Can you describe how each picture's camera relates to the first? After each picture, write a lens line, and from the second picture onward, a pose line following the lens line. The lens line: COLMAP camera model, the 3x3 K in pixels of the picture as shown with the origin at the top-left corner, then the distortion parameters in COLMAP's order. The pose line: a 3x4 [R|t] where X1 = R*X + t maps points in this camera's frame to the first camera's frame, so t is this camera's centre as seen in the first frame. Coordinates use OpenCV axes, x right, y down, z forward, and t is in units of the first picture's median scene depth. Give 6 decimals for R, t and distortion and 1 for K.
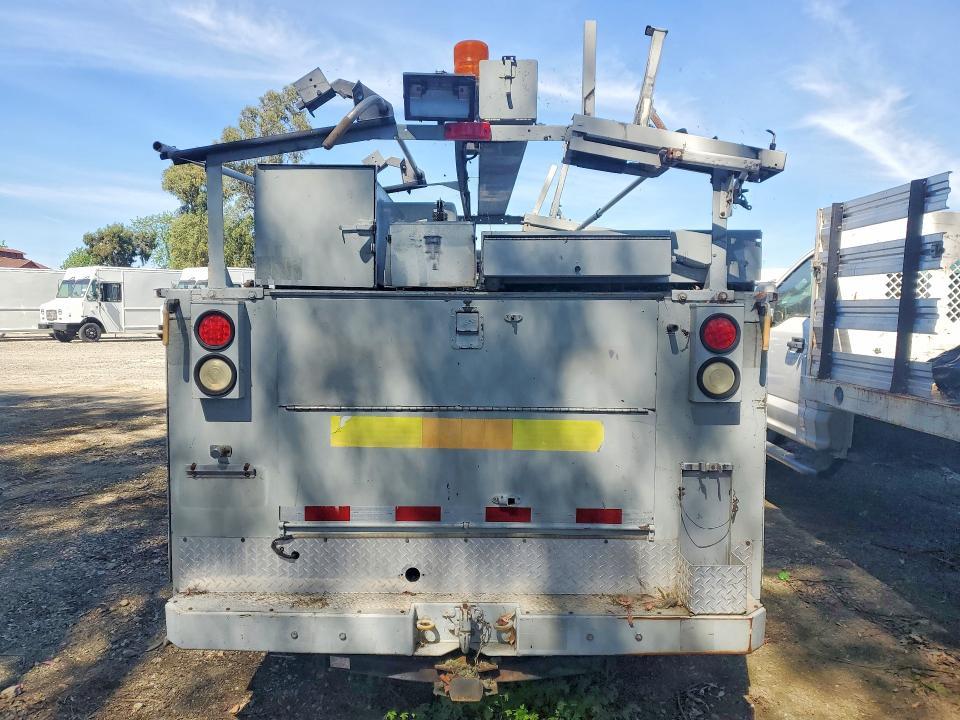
lens RADIAL K [[762.6, 0, 473.7], [0, 762.6, 370.6], [0, 0, 1]] dist [0.035193, -0.009537]
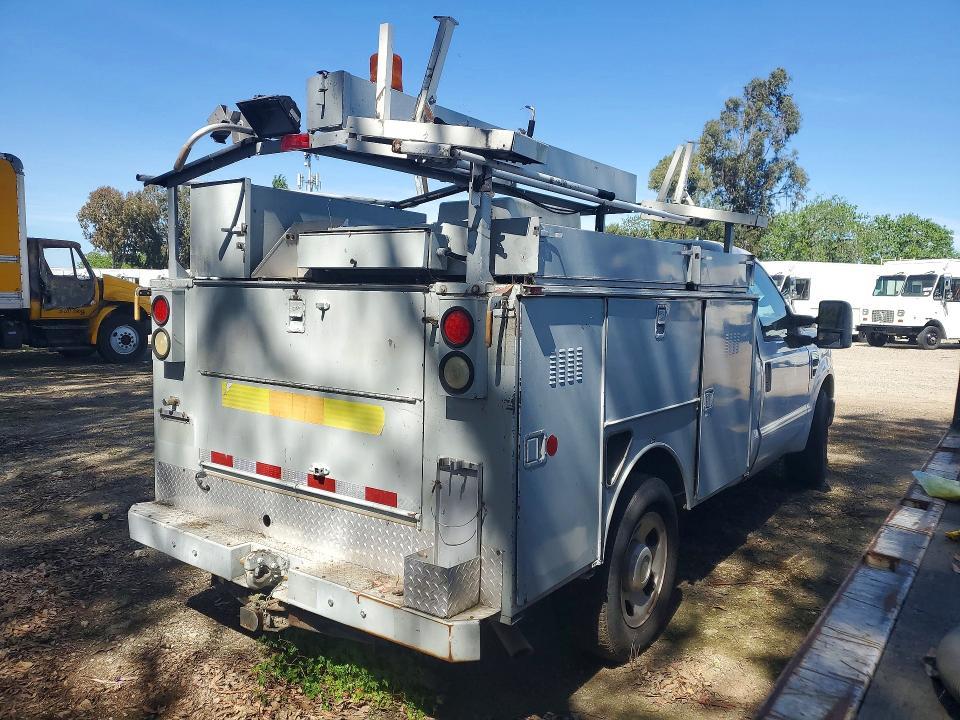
lens RADIAL K [[753.7, 0, 480.0], [0, 753.7, 360.0], [0, 0, 1]] dist [0.004422, -0.002175]
pose [[0.813673, 0.062141, -0.577993, 0.869619], [-0.061604, 0.997889, 0.020560, -0.026807], [0.578050, 0.018878, 0.815783, 0.238165]]
